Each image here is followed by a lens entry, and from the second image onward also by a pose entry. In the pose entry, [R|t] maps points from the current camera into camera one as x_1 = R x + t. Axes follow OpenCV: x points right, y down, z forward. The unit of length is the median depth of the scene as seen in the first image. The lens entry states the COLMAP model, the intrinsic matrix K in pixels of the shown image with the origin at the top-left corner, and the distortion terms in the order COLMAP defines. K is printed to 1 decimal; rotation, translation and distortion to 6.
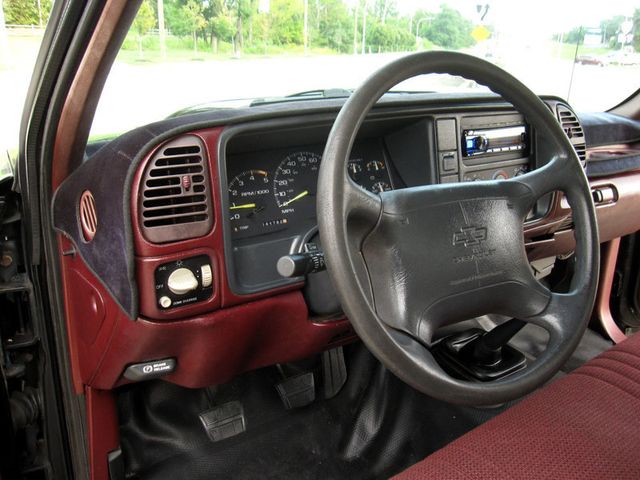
lens RADIAL K [[538.6, 0, 320.0], [0, 538.6, 240.0], [0, 0, 1]] dist [-0.106568, 0.076887]
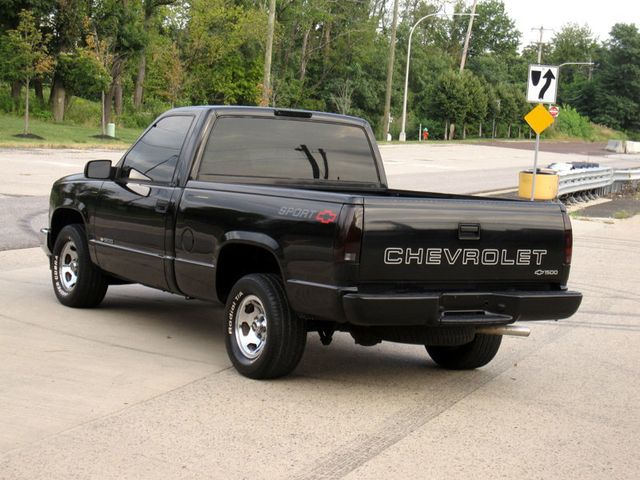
lens RADIAL K [[1523.2, 0, 320.0], [0, 1523.2, 240.0], [0, 0, 1]] dist [-0.175326, -0.324736]
pose [[0.998835, 0.048209, 0.002042, 0.017017], [-0.045977, 0.963718, -0.262934, 0.047181], [-0.014643, 0.262533, 0.964812, -0.144788]]
